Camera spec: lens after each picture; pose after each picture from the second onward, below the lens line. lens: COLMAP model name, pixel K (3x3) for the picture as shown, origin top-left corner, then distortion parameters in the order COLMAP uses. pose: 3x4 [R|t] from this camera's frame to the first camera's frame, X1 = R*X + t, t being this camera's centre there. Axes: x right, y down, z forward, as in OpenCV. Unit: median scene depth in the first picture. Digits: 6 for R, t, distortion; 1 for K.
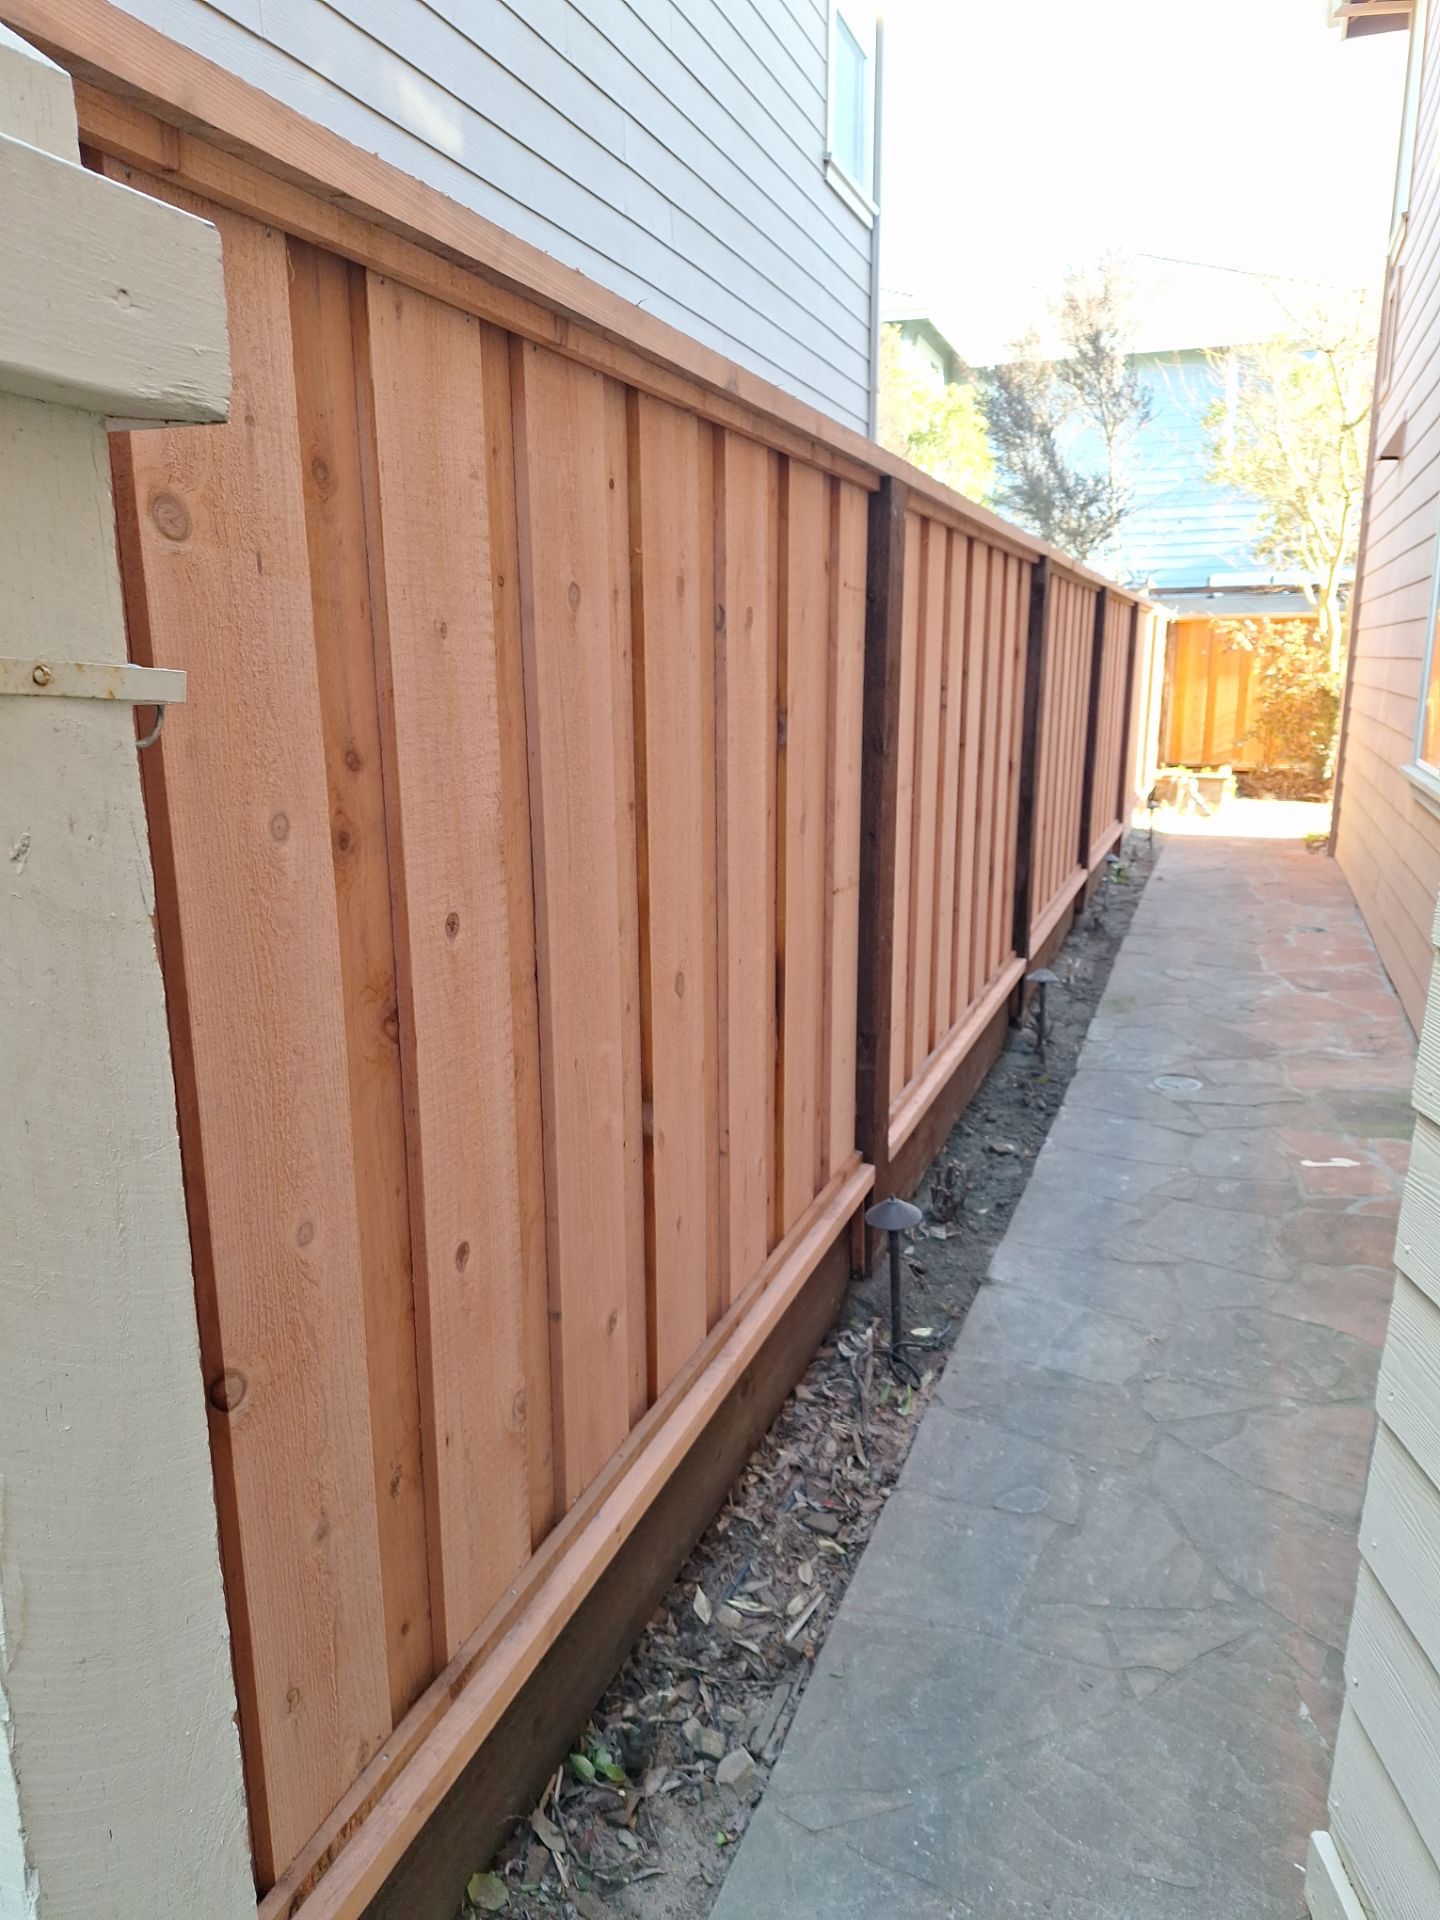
lens RADIAL K [[1343.7, 0, 730.5], [0, 1343.7, 972.1], [0, 0, 1]] dist [0.006658, -0.004257]
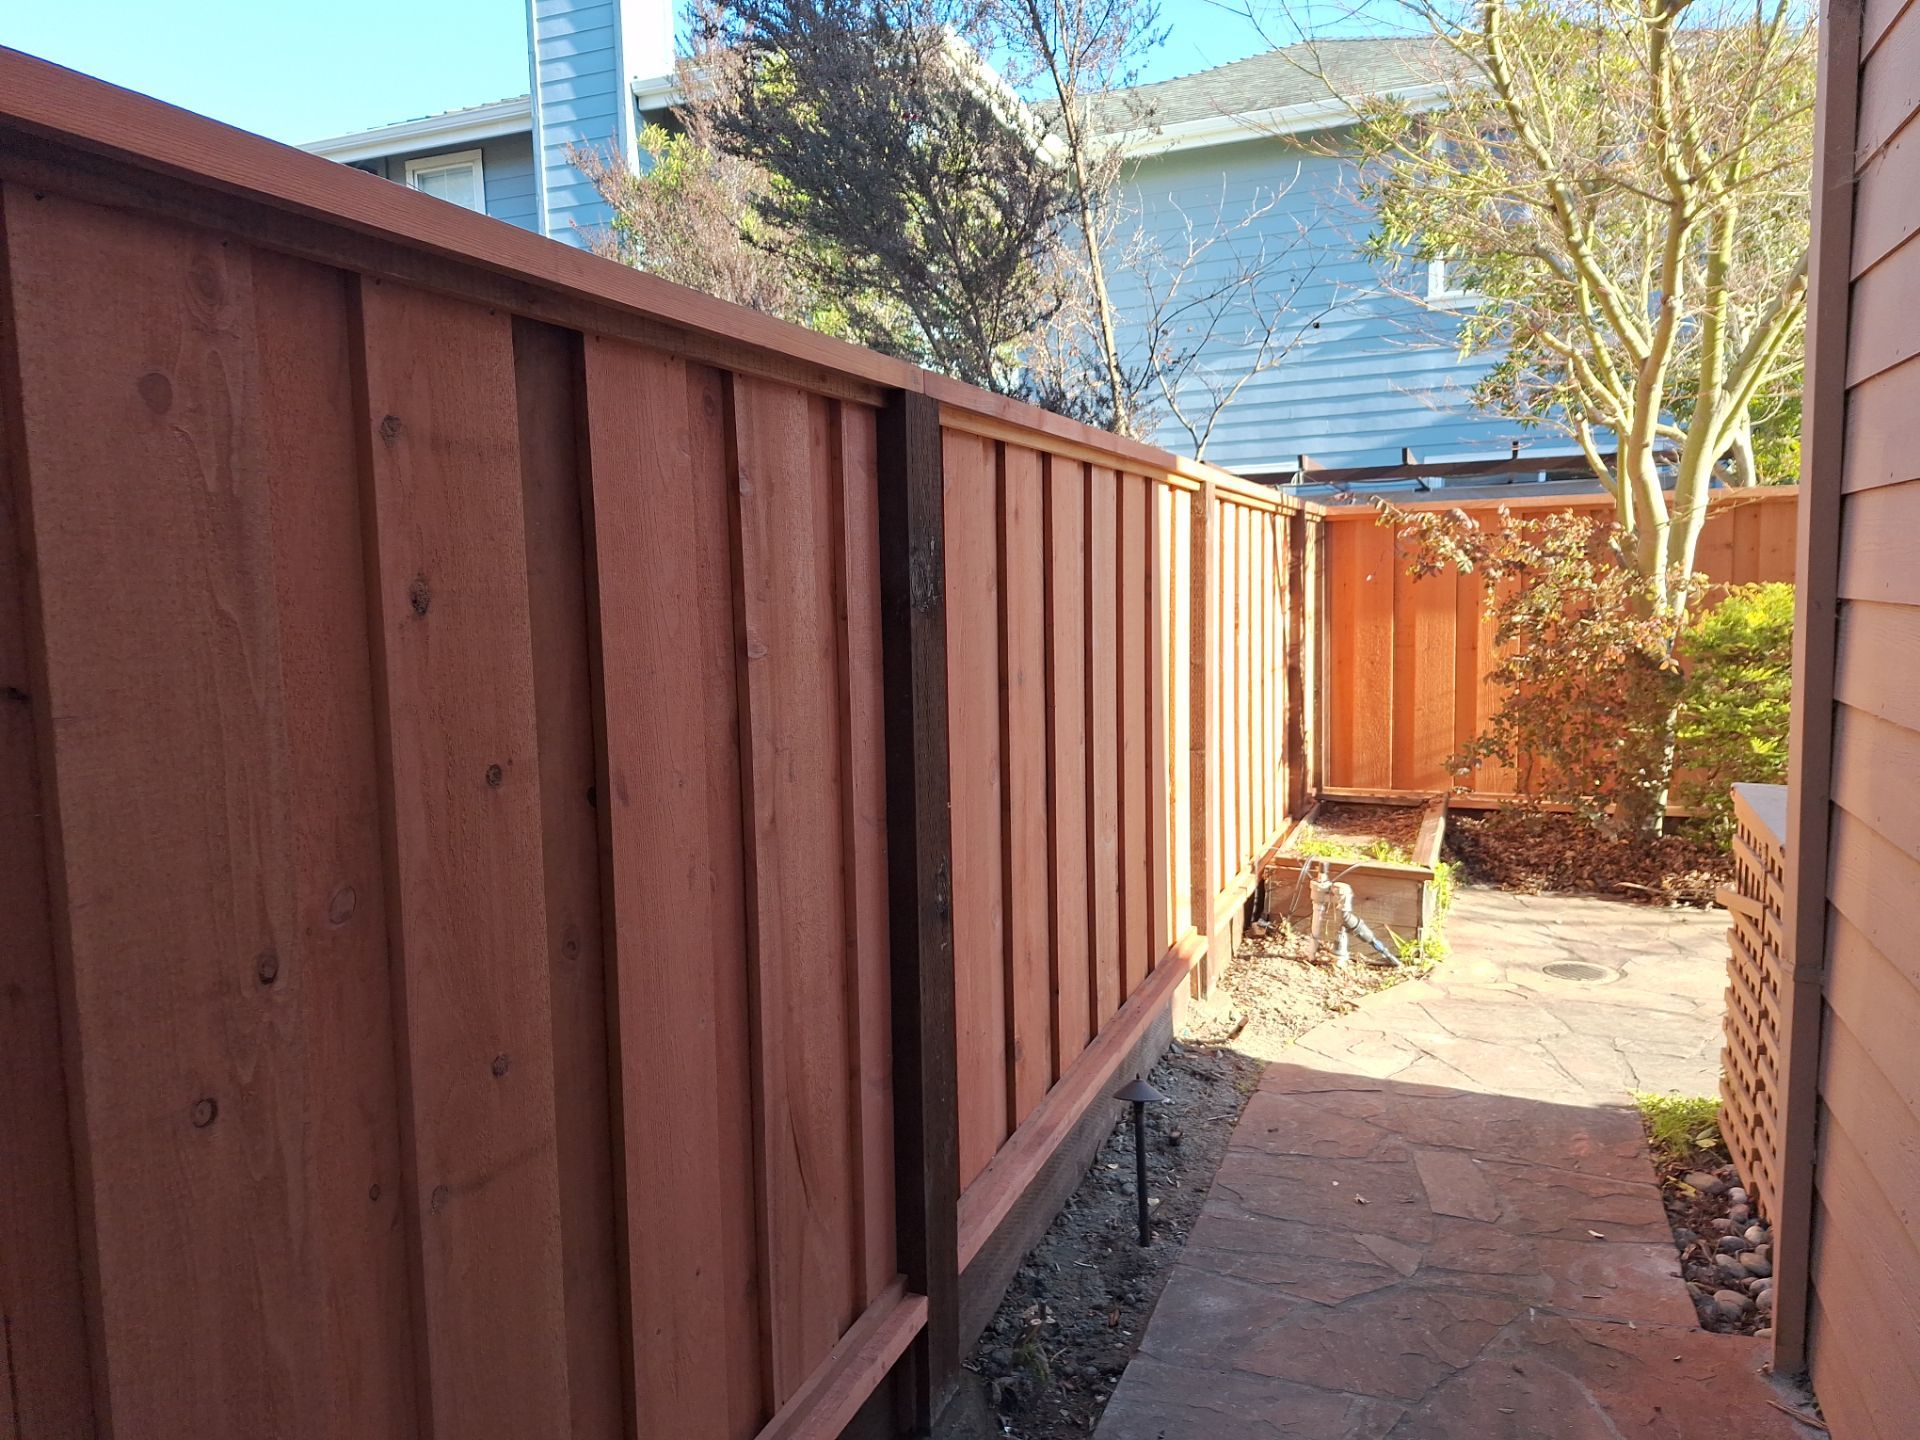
lens RADIAL K [[1343.7, 0, 947.1], [0, 1343.7, 716.0], [0, 0, 1]] dist [0.006658, -0.004257]
pose [[0.999186, -0.015577, -0.037217, 0.221415], [0.010573, 0.991320, -0.131046, -0.131070], [0.038935, 0.130546, 0.990677, 0.538250]]
